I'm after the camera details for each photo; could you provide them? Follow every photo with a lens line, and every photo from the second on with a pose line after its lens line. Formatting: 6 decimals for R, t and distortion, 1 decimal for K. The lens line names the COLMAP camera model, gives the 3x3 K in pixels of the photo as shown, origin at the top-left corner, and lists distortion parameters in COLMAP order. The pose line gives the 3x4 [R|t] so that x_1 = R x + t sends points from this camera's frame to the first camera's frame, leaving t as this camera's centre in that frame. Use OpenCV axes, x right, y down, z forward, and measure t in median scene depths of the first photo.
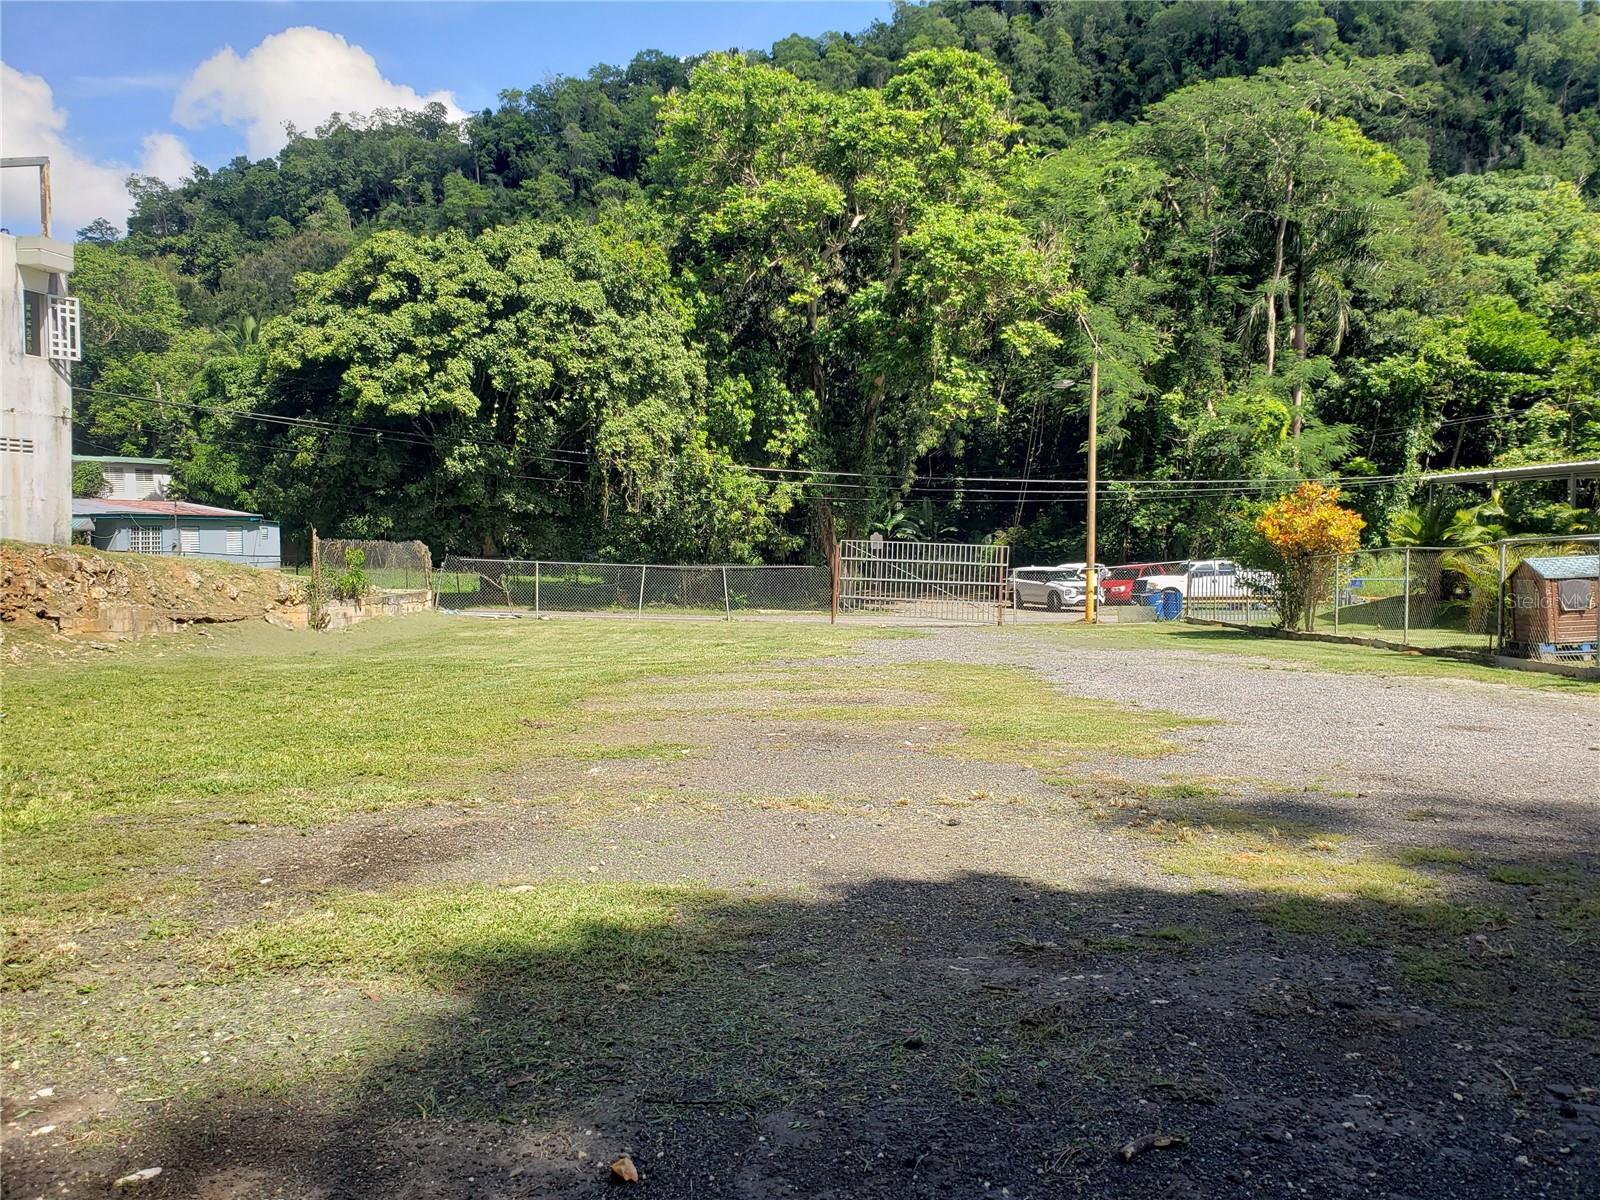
lens RADIAL K [[1237.8, 0, 800.0], [0, 1237.8, 600.0], [0, 0, 1]] dist [0.008415, 0.001517]
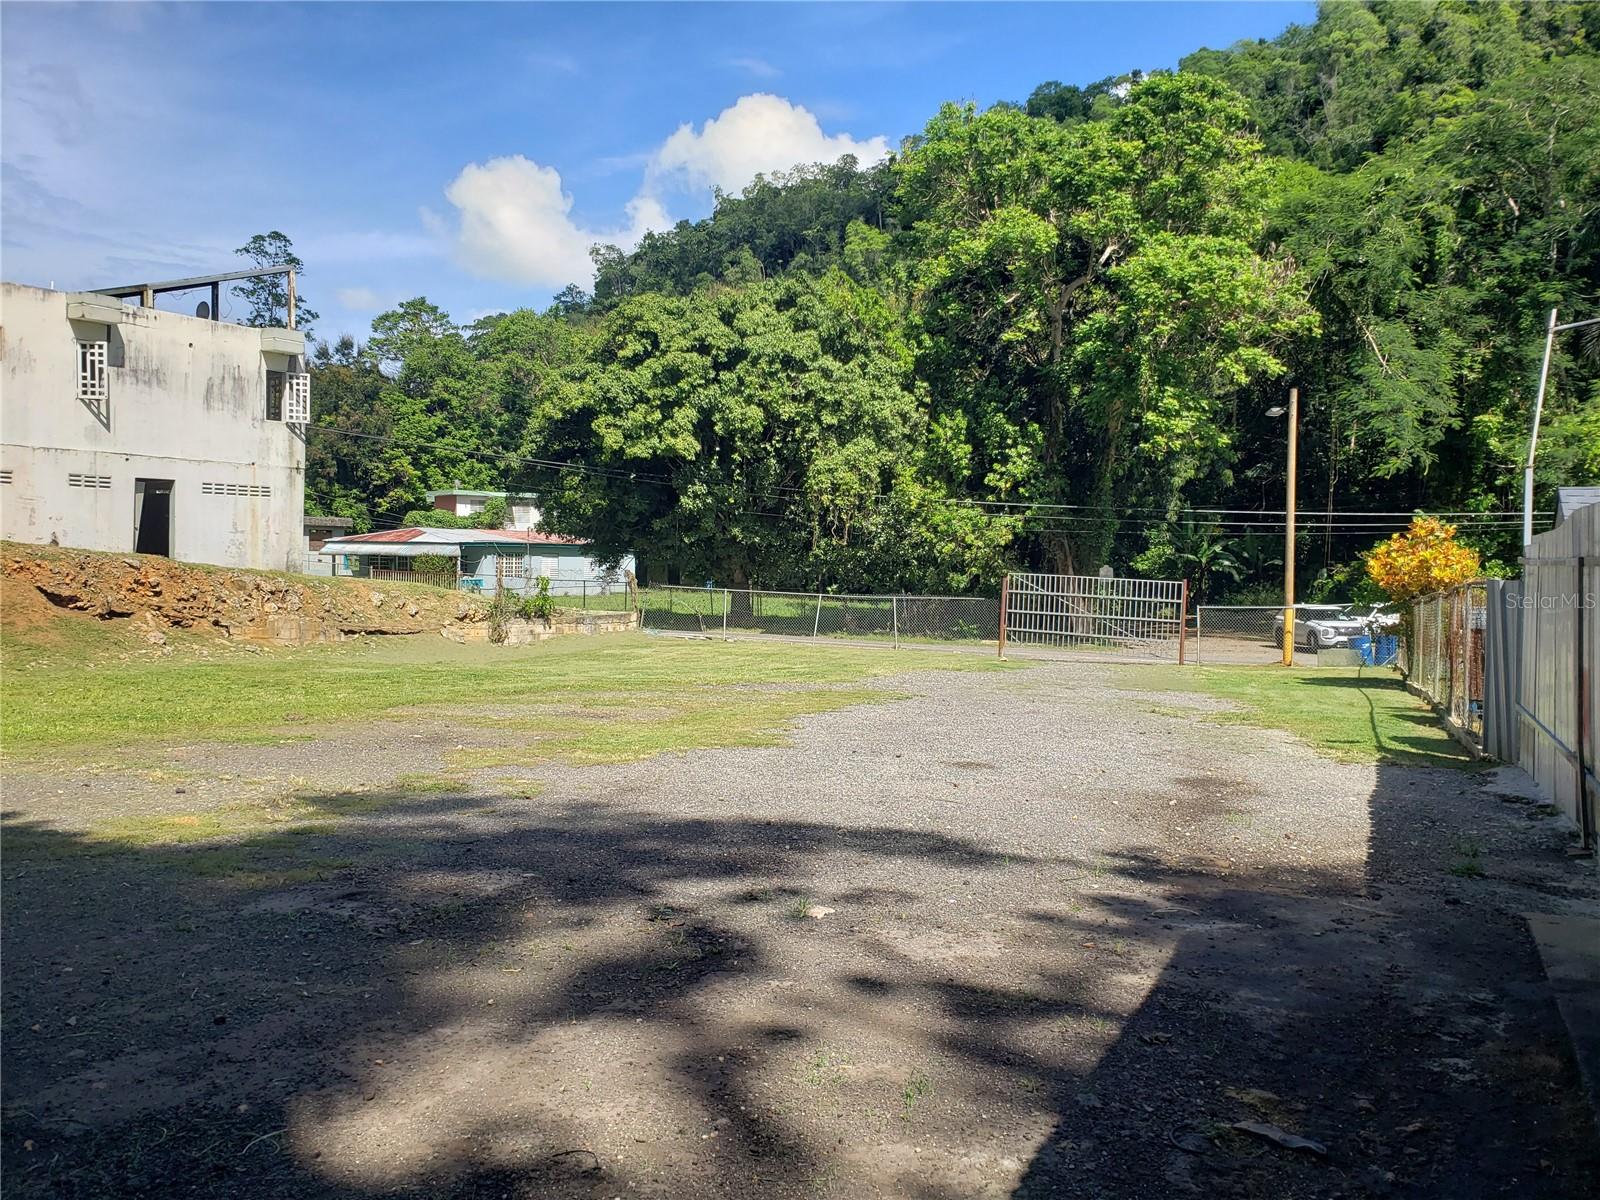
lens RADIAL K [[1226.2, 0, 800.0], [0, 1226.2, 600.0], [0, 0, 1]] dist [0.056929, -0.048191]
pose [[0.948489, 0.018314, -0.316280, 0.168767], [-0.025753, 0.999481, -0.019357, -0.001453], [0.315761, 0.026505, 0.948469, -0.015535]]
